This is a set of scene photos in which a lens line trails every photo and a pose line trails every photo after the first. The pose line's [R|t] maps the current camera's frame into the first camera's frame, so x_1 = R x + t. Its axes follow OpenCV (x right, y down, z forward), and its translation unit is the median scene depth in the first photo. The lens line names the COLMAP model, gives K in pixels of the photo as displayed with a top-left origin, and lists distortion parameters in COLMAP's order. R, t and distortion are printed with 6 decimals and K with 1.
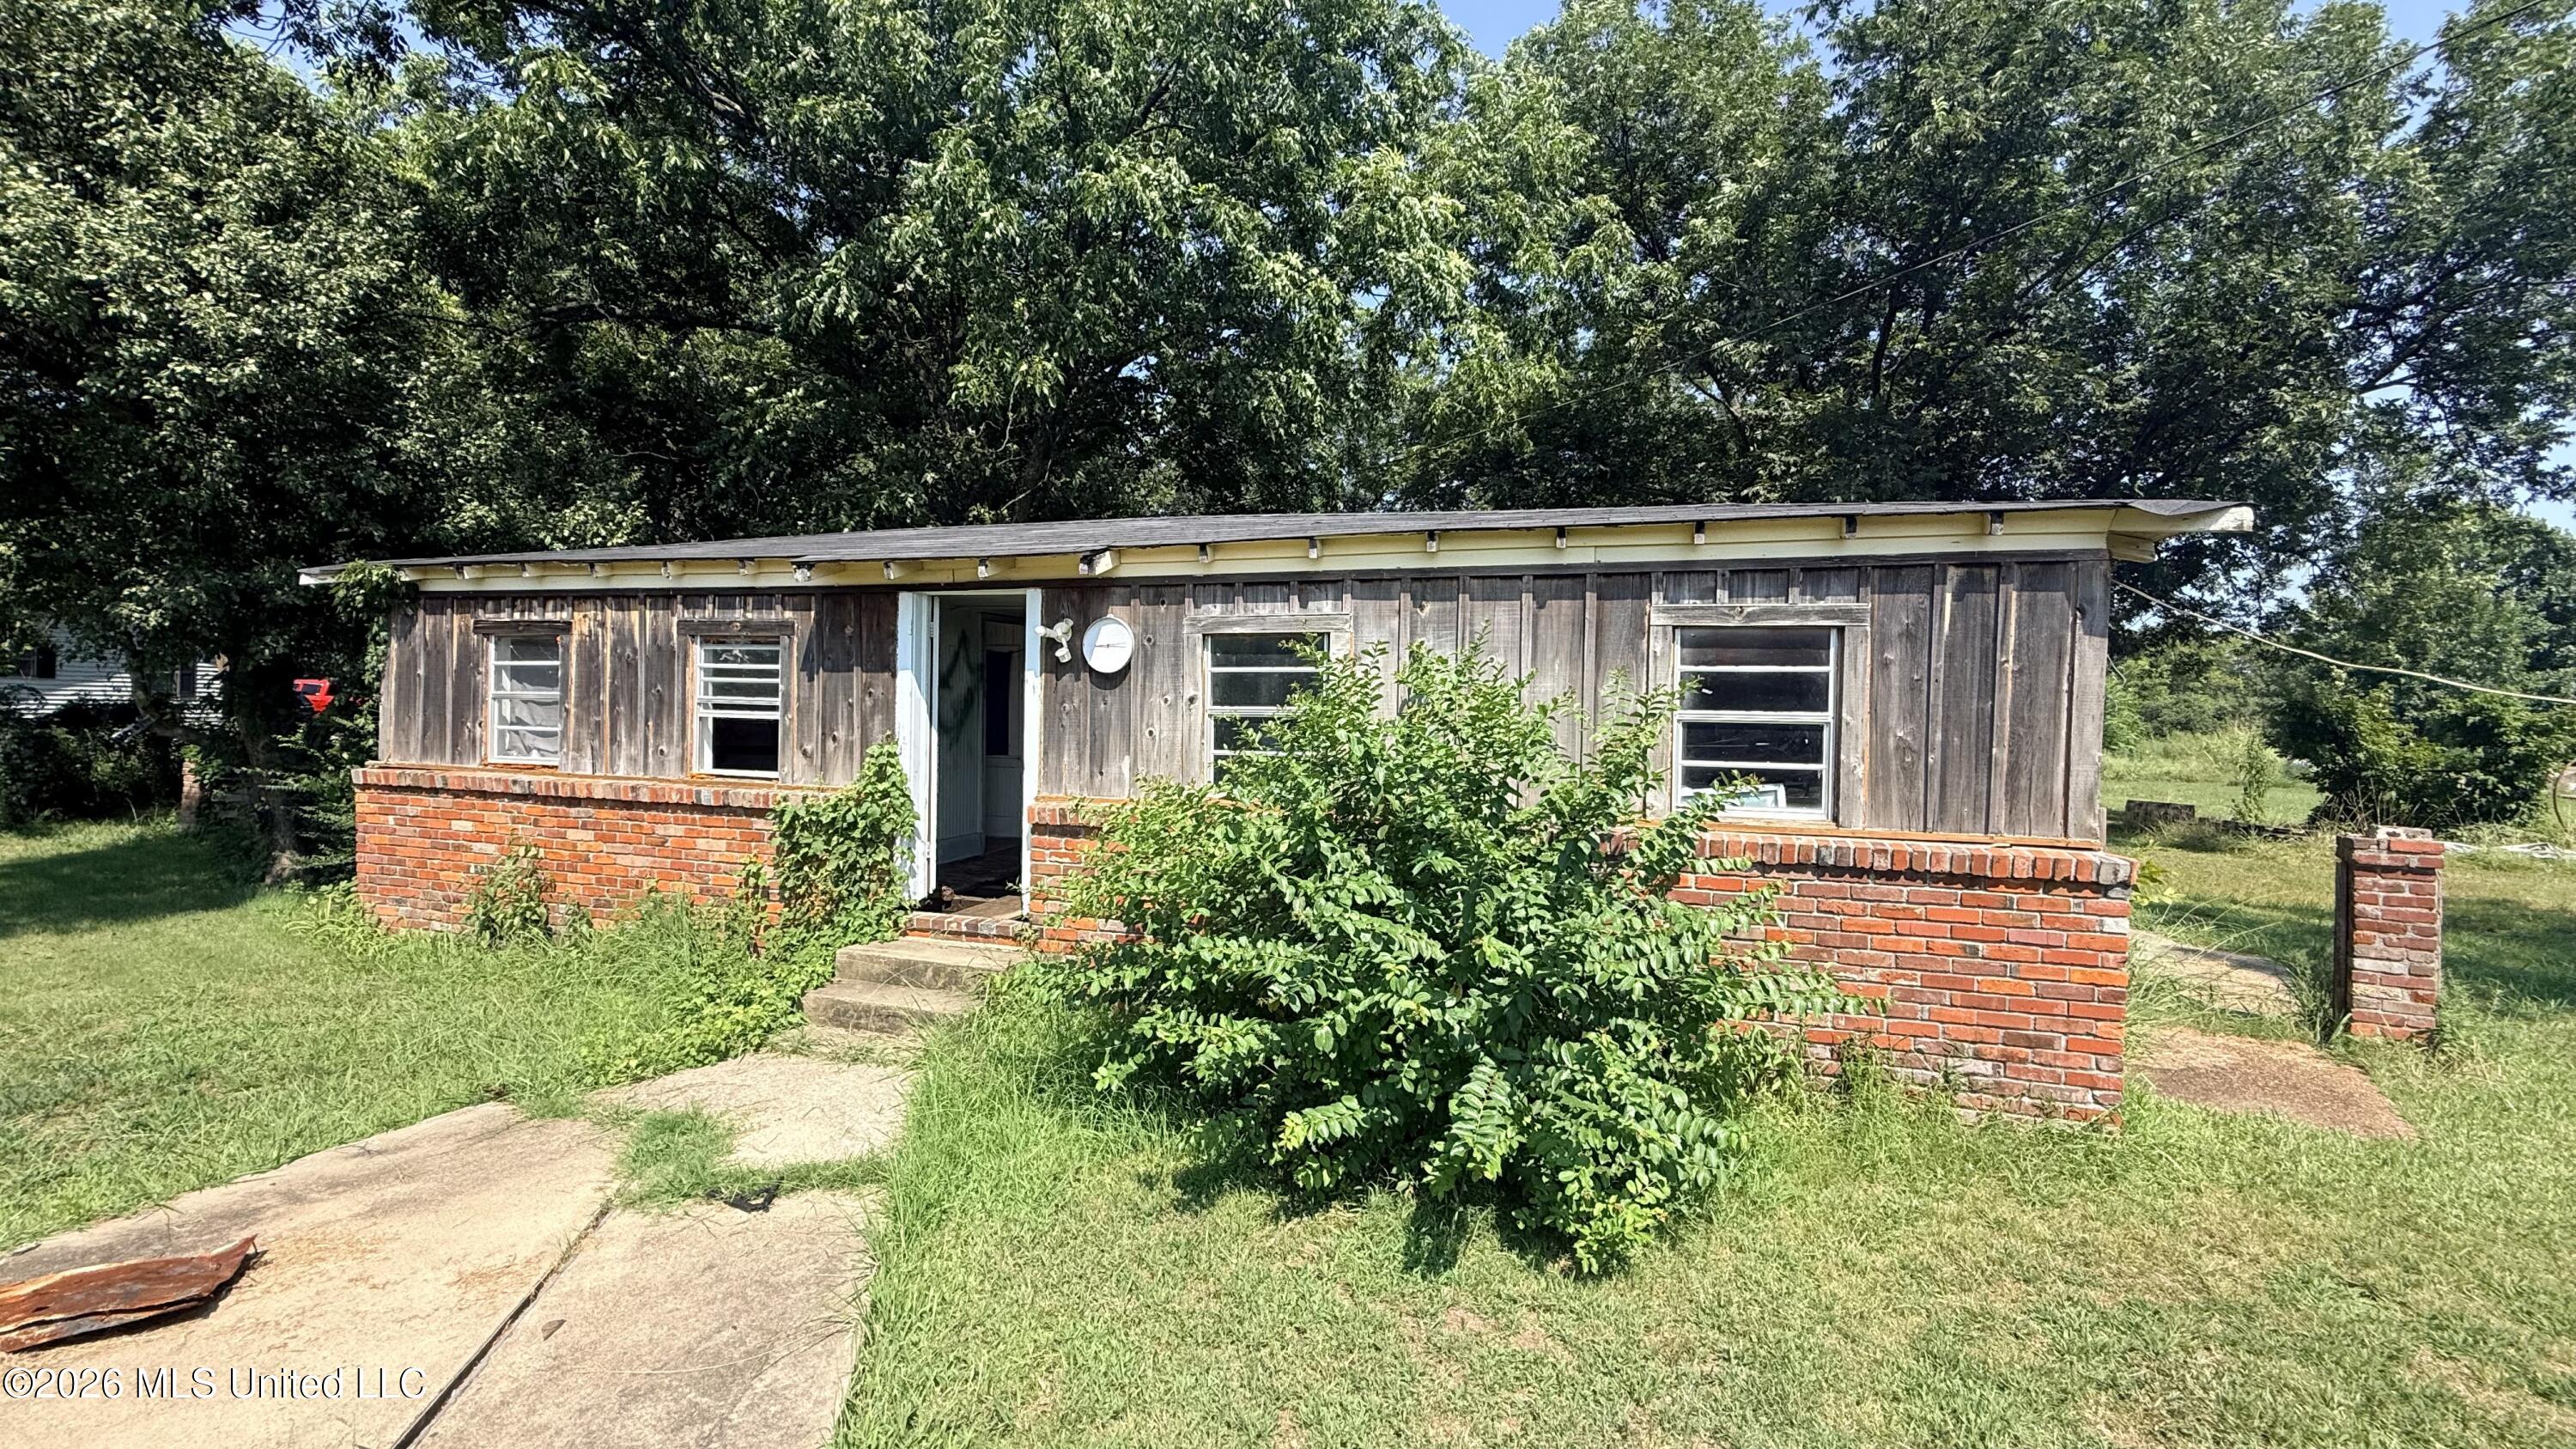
lens RADIAL K [[1926.0, 0, 1288.0], [0, 1926.0, 724.5], [0, 0, 1]] dist [-0.004697, -0.000292]
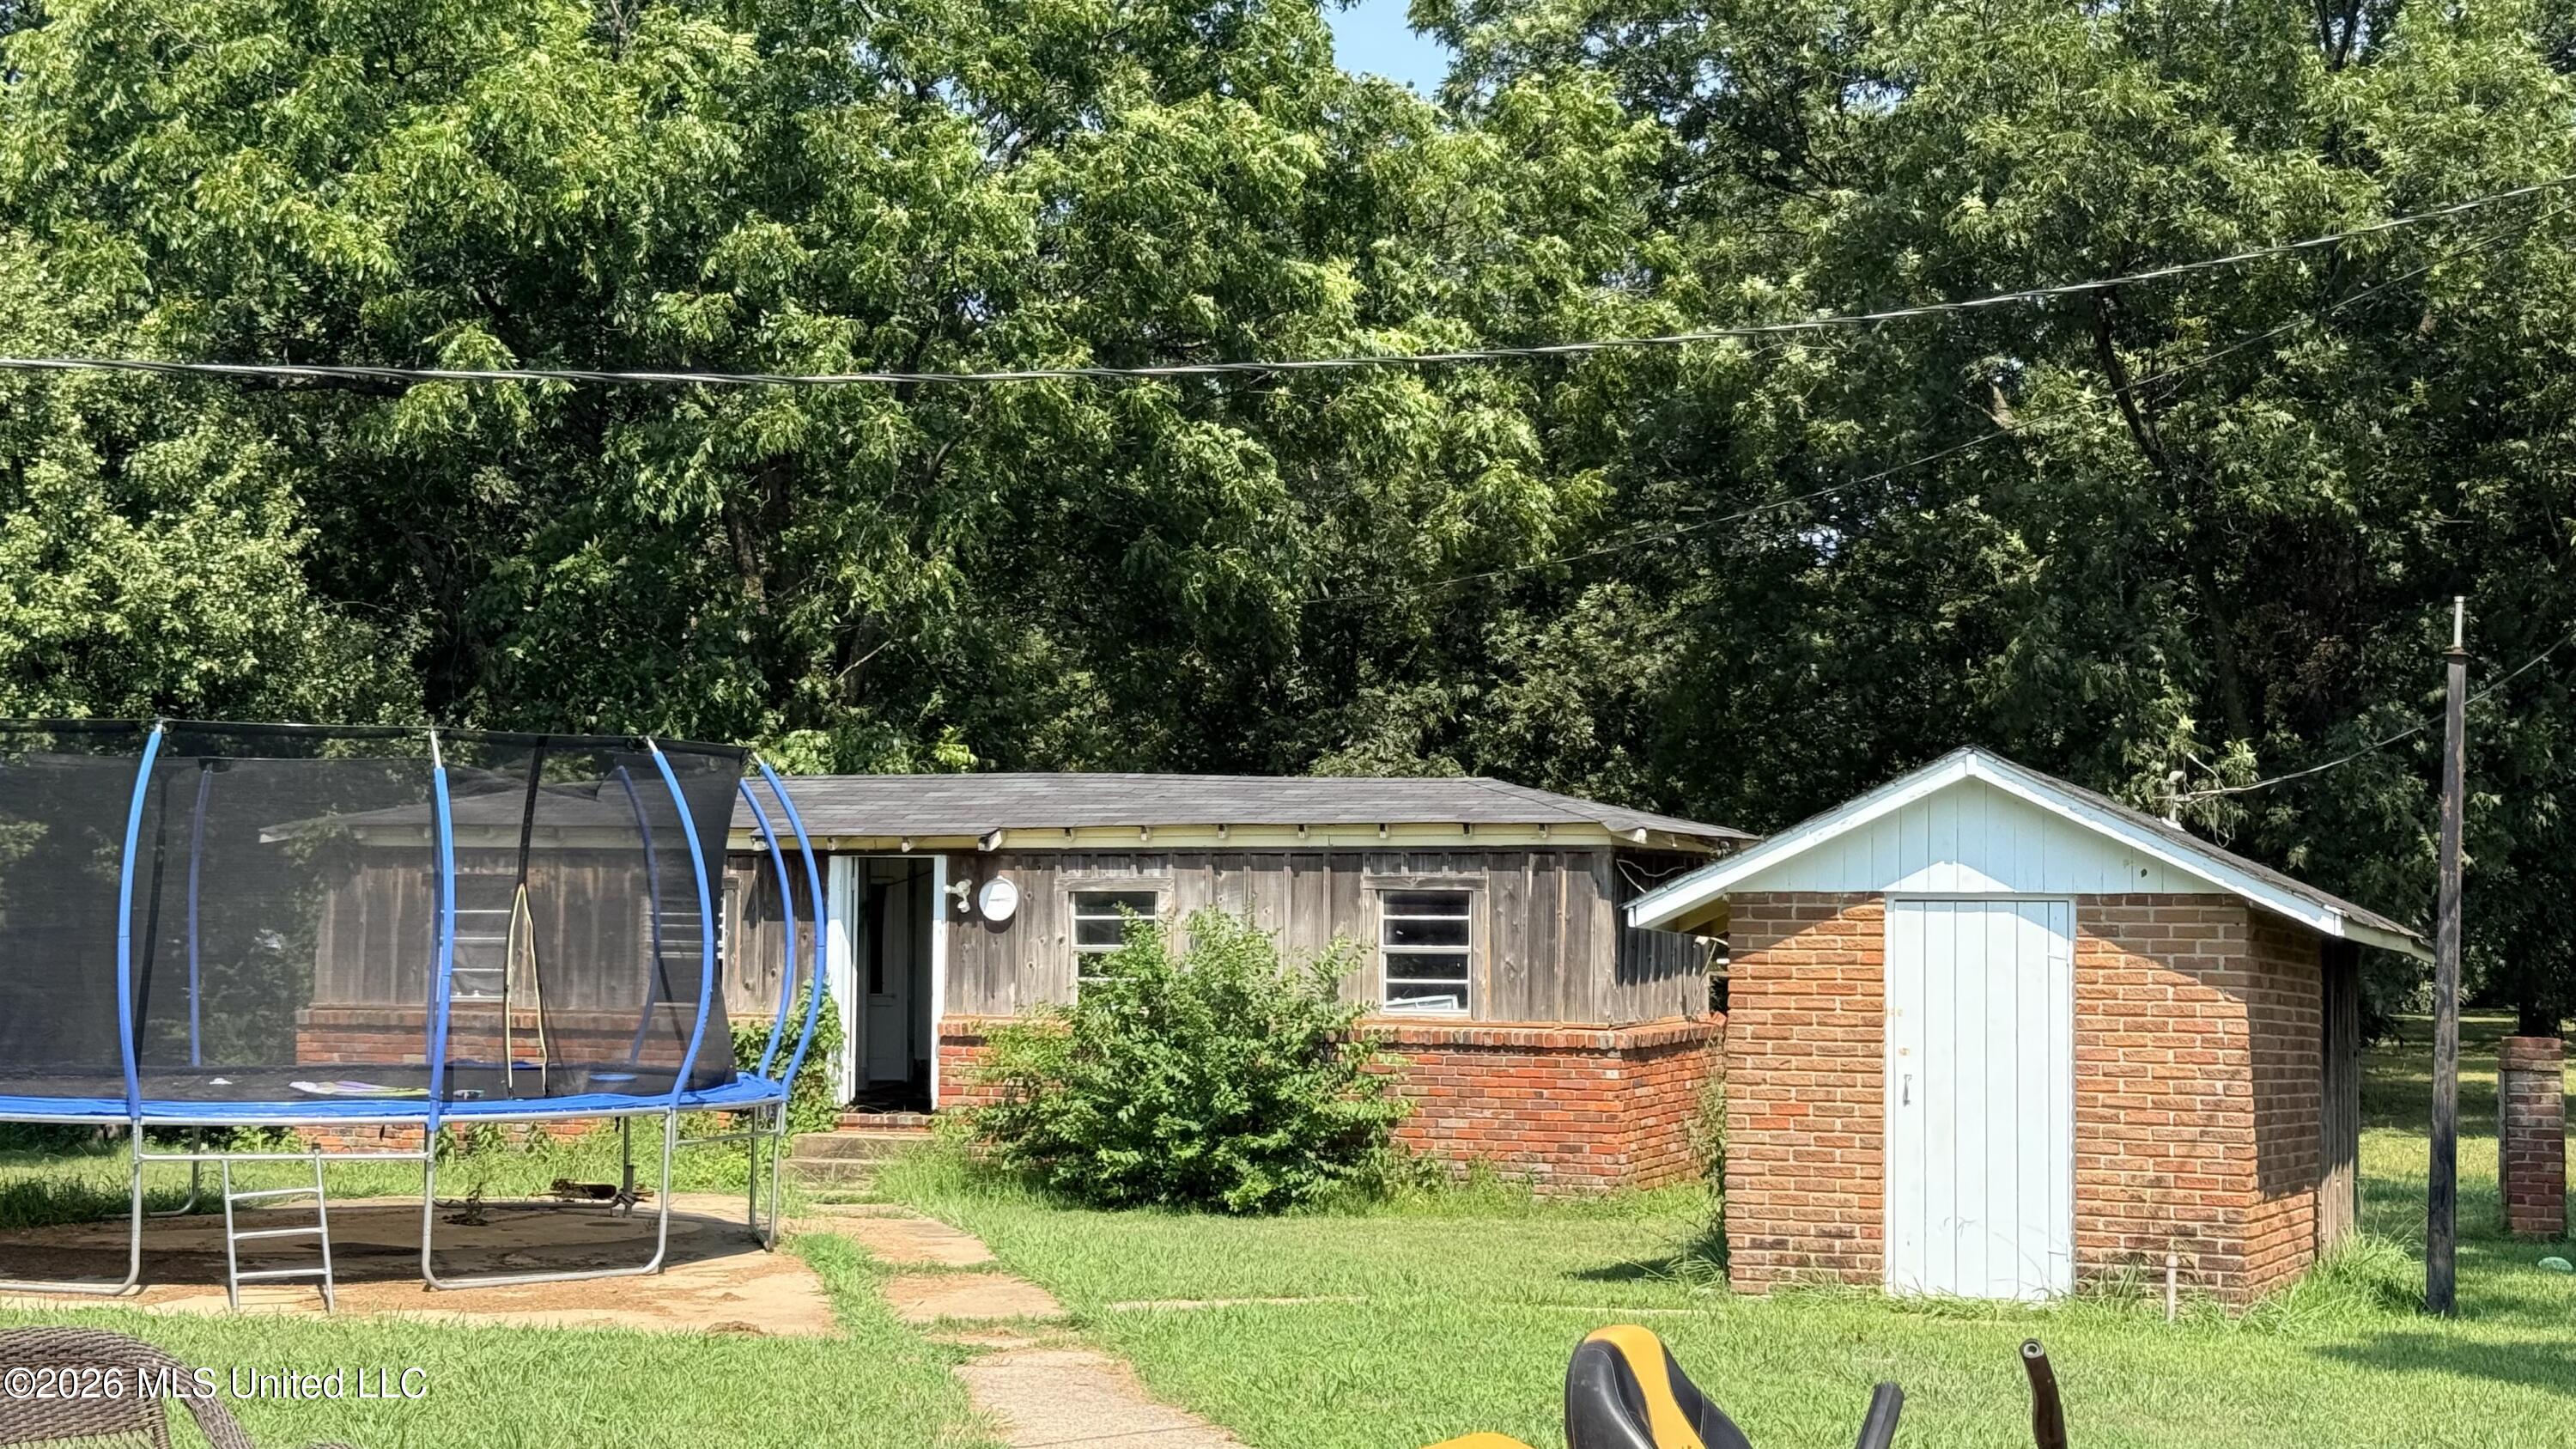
lens RADIAL K [[3567.1, 0, 1288.0], [0, 3567.1, 724.5], [0, 0, 1]] dist [0.092192, -0.044731]
pose [[0.999920, -0.011538, -0.005269, 0.128237], [0.011165, 0.997757, -0.066004, 0.003004], [0.006019, 0.065940, 0.997805, -1.552485]]
